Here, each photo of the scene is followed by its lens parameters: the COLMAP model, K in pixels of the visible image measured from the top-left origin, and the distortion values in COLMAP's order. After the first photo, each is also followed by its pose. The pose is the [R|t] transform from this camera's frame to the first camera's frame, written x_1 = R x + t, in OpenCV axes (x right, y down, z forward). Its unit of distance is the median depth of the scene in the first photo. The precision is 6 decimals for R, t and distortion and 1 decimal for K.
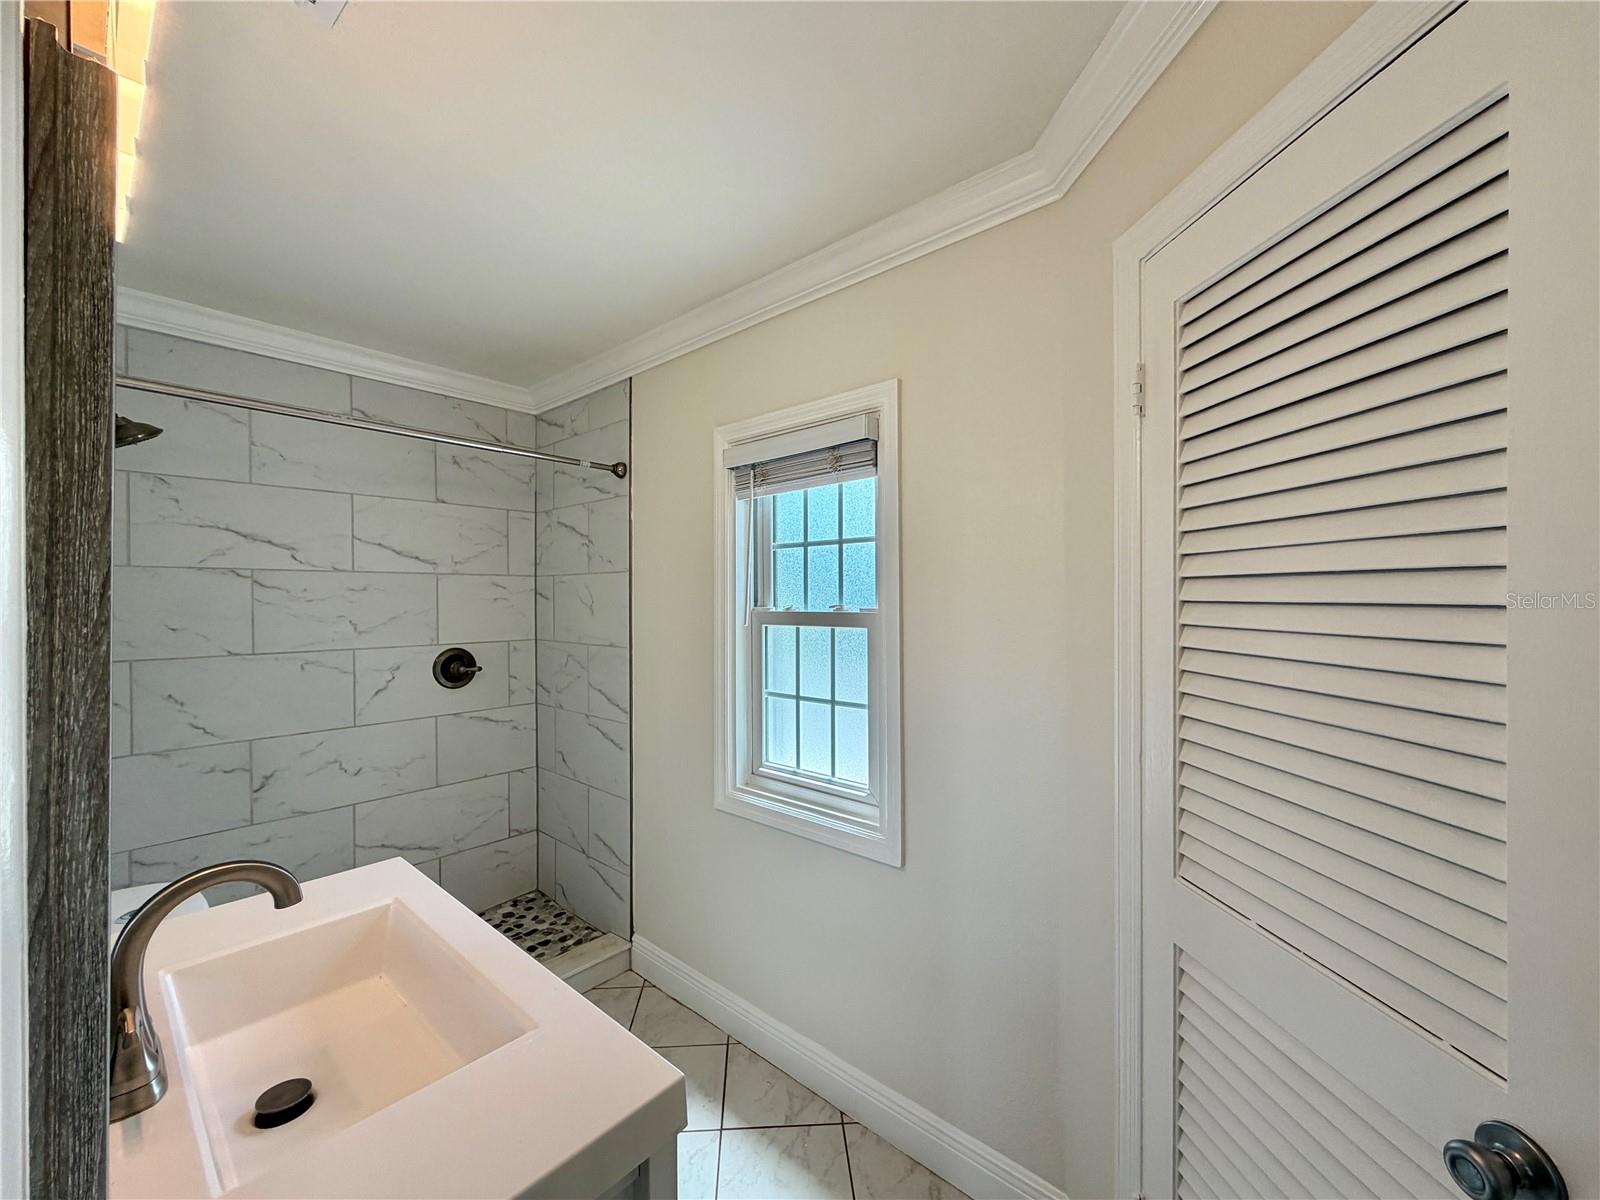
lens RADIAL K [[638.2, 0, 797.2], [0, 638.2, 602.4], [0, 0, 1]] dist [0.000237, 0.000205]
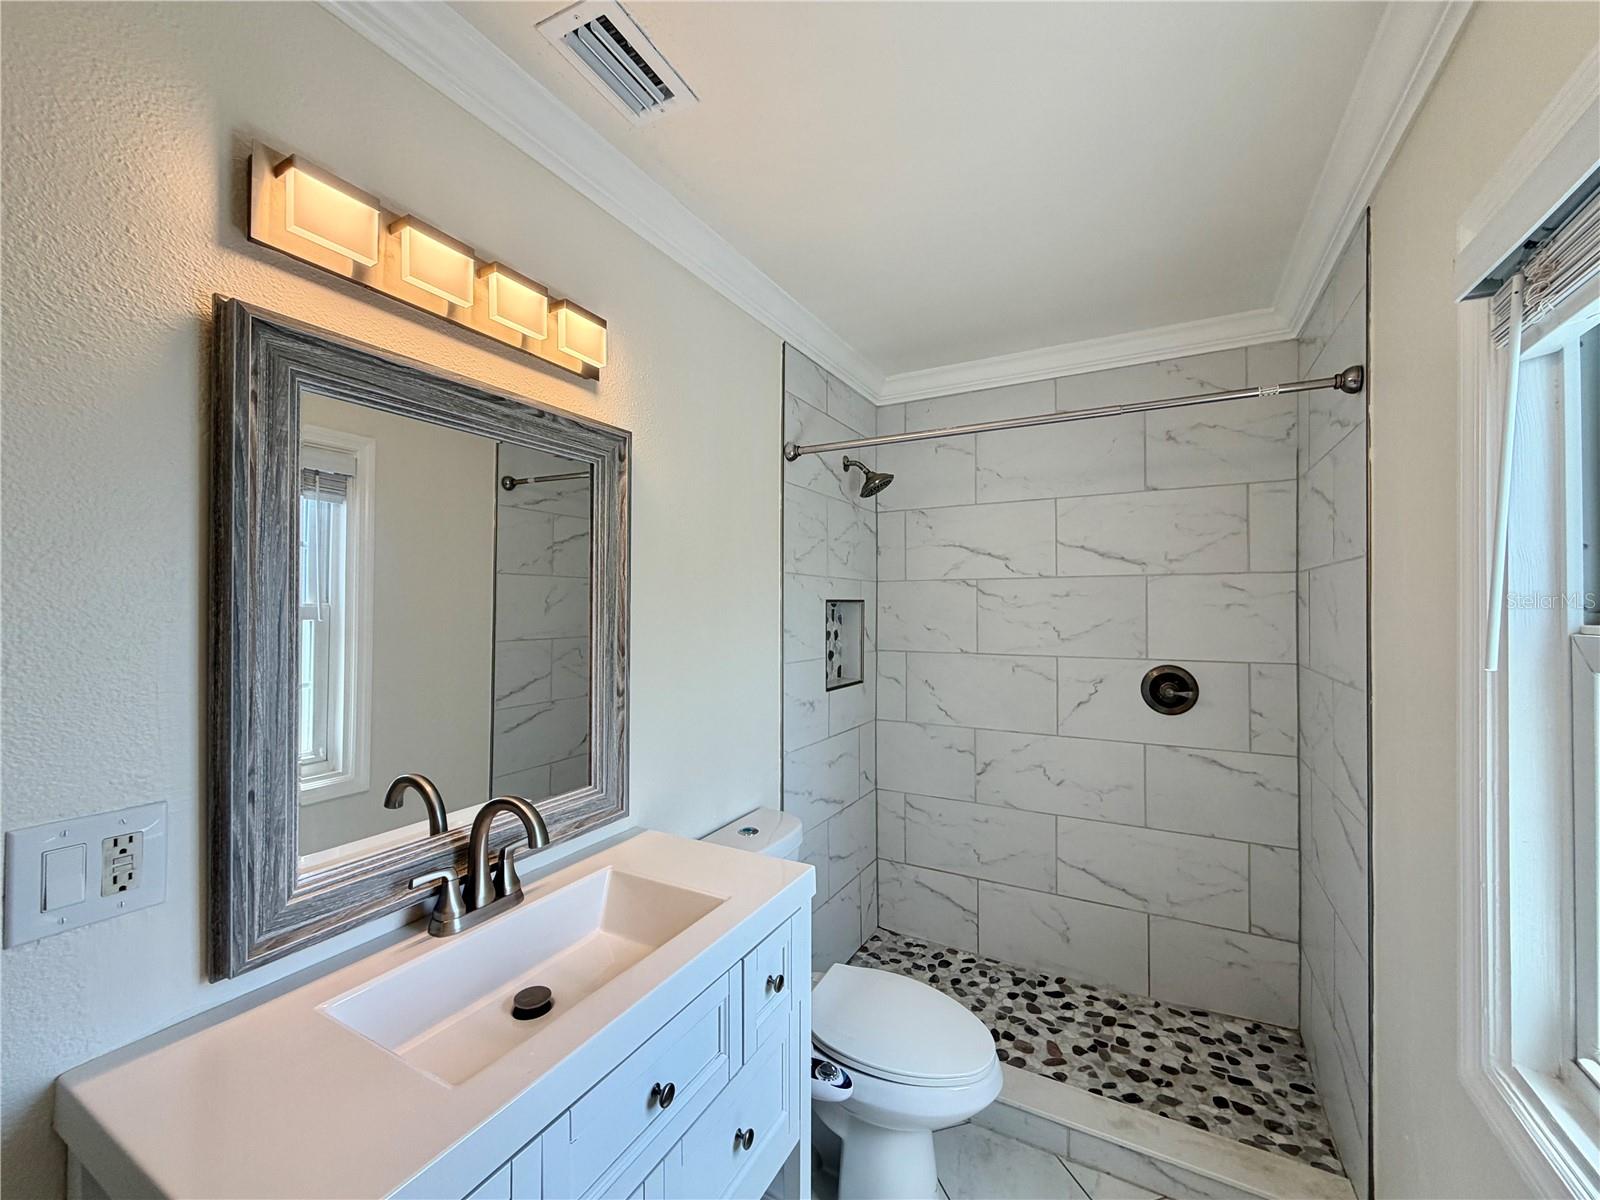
lens RADIAL K [[638.2, 0, 797.2], [0, 638.2, 602.4], [0, 0, 1]] dist [0.000237, 0.000205]
pose [[0.217306, -0.004759, -0.976092, 0.169279], [-0.005769, 0.999964, -0.006160, -0.001157], [0.976086, 0.006969, 0.217271, 0.382372]]
